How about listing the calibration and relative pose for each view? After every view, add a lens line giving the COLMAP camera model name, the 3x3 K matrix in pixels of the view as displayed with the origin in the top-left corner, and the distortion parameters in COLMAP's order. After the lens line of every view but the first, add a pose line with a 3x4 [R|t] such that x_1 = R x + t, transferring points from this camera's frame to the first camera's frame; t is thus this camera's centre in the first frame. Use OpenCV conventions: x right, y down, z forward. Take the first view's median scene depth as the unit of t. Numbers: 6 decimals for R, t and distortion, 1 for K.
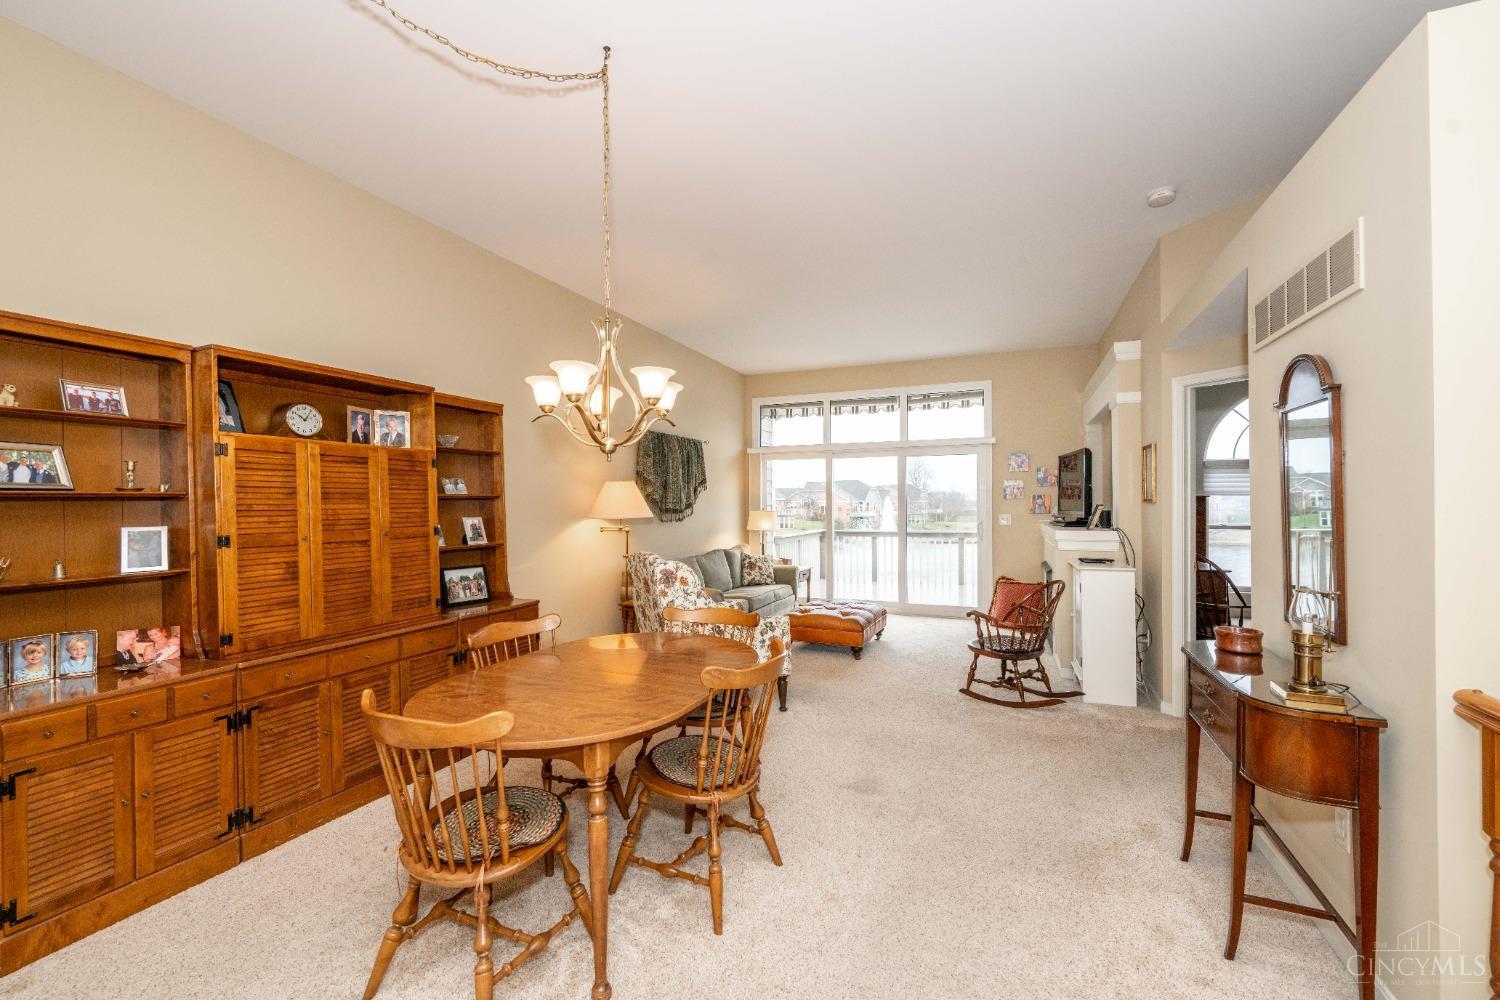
lens RADIAL K [[624.6, 0, 743.7], [0, 624.6, 507.1], [0, 0, 1]] dist [0.006888, 0.000288]
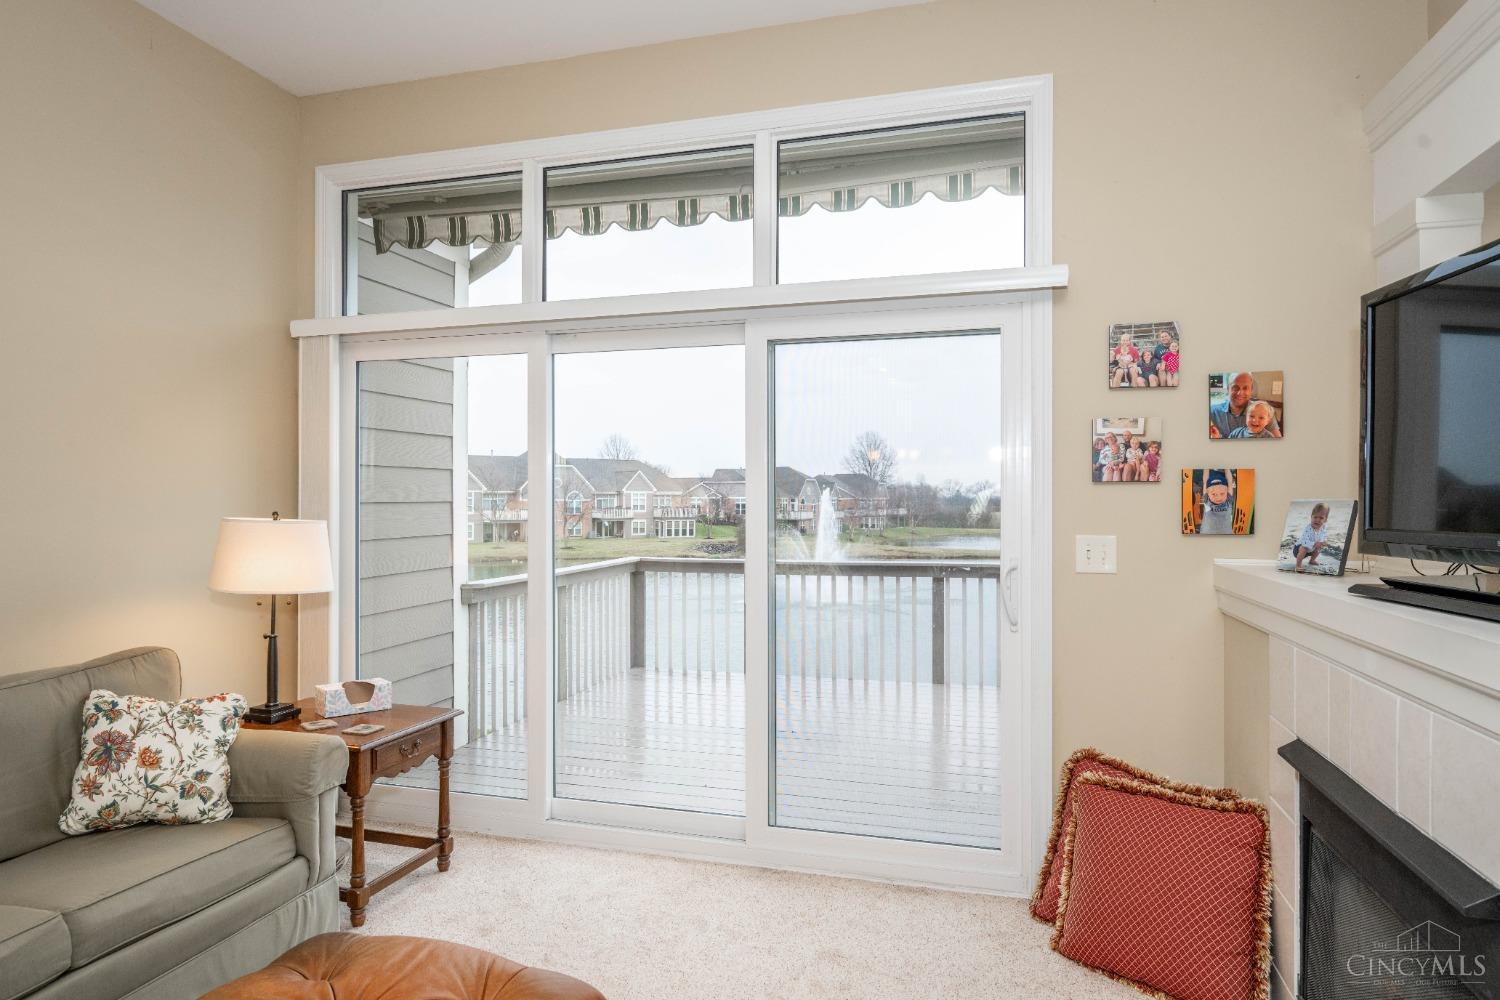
lens RADIAL K [[888.2, 0, 738.0], [0, 888.2, 499.2], [0, 0, 1]] dist [0.000326, 0.000702]
pose [[0.992804, 0.006988, 0.119543, 0.190431], [-0.006249, 0.999959, -0.006551, -0.001999], [-0.119584, 0.005756, 0.992807, 0.572136]]
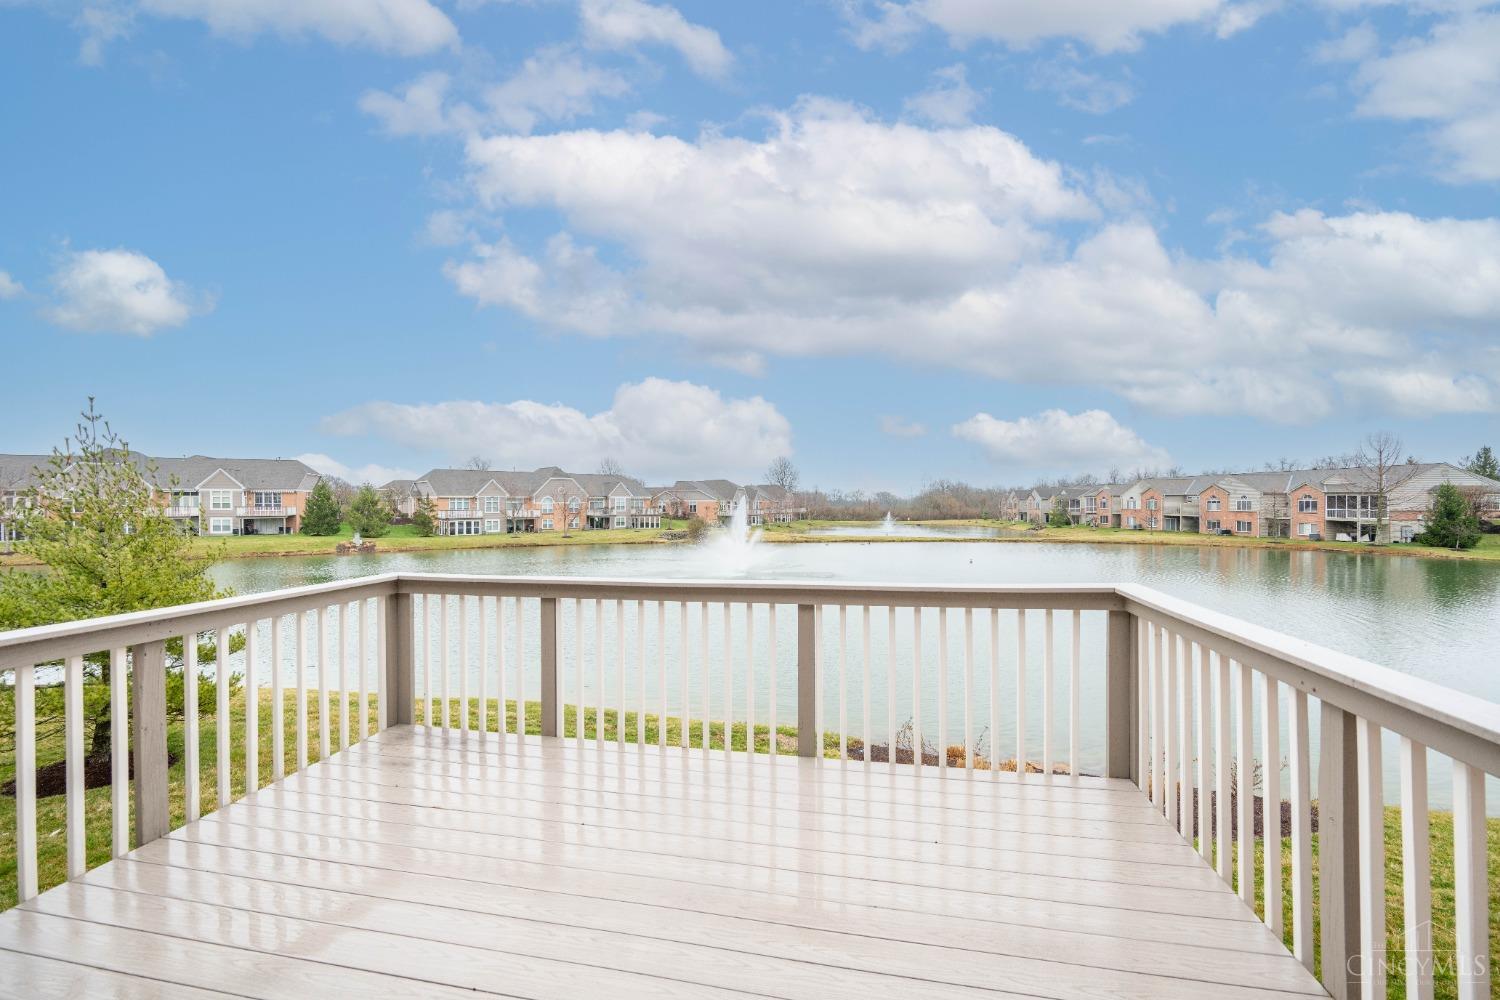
lens RADIAL K [[595.3, 0, 744.7], [0, 595.3, 501.5], [0, 0, 1]] dist [-0.003717, 0.000513]
pose [[0.979370, 0.004898, 0.202016, 0.375615], [-0.003364, 0.999963, -0.007934, 0.001759], [-0.202048, 0.007090, 0.979350, 1.047276]]
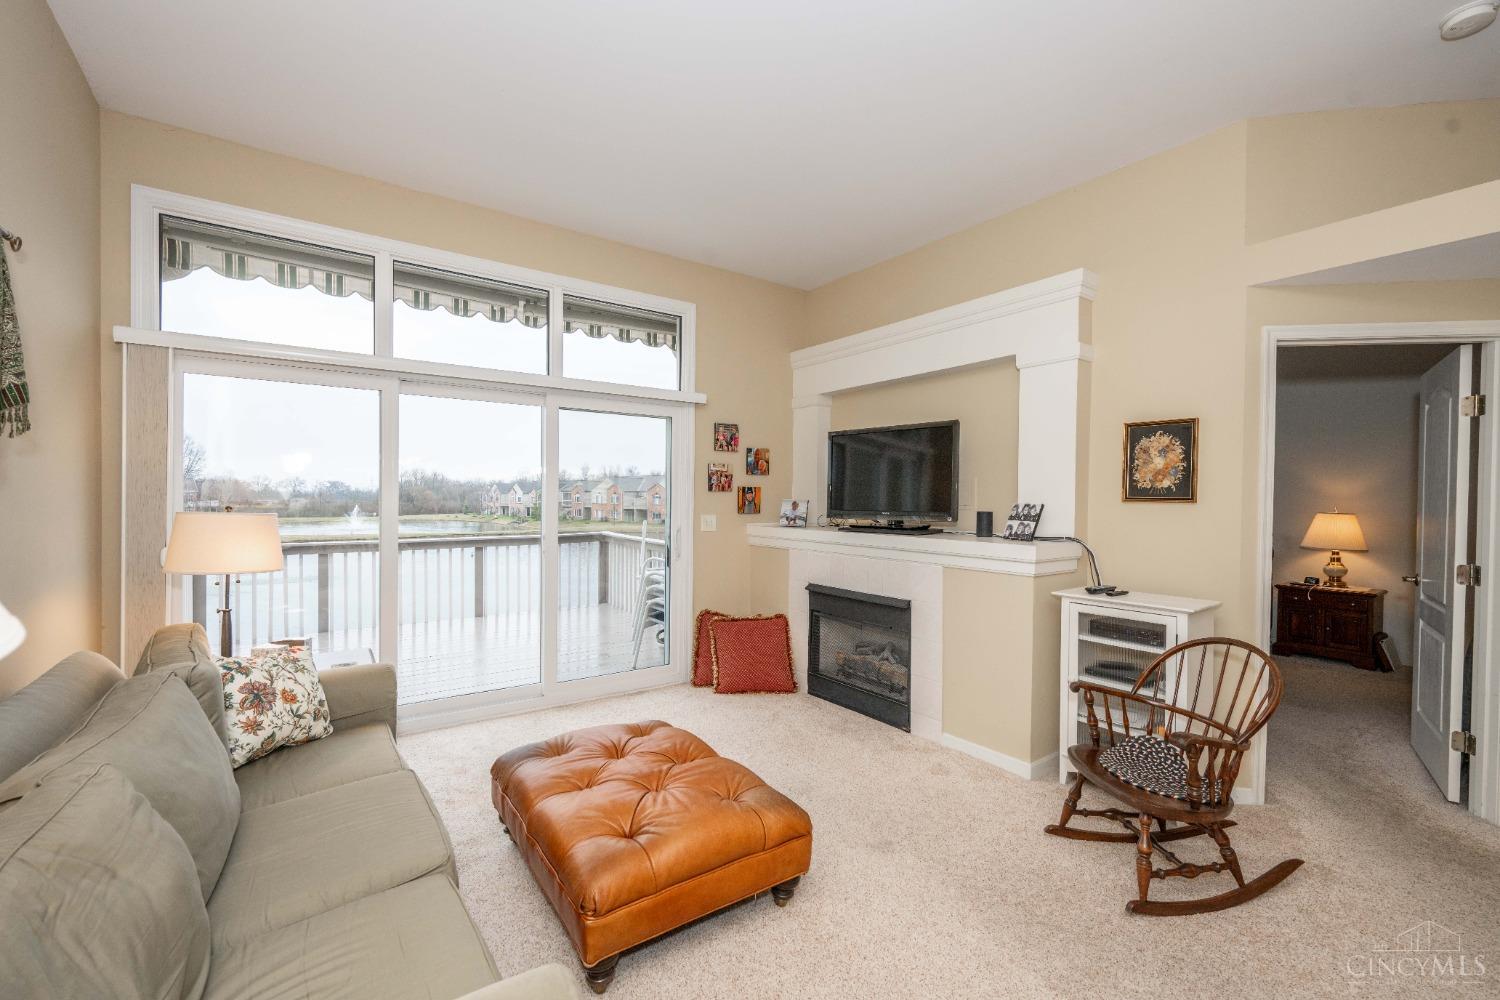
lens RADIAL K [[624.6, 0, 756.0], [0, 624.6, 500.2], [0, 0, 1]] dist [0.006888, 0.000288]
pose [[0.517478, 0.007598, 0.855663, -0.111237], [-0.007904, 0.999960, -0.004099, -0.001699], [-0.855660, -0.004642, 0.517517, 0.577134]]
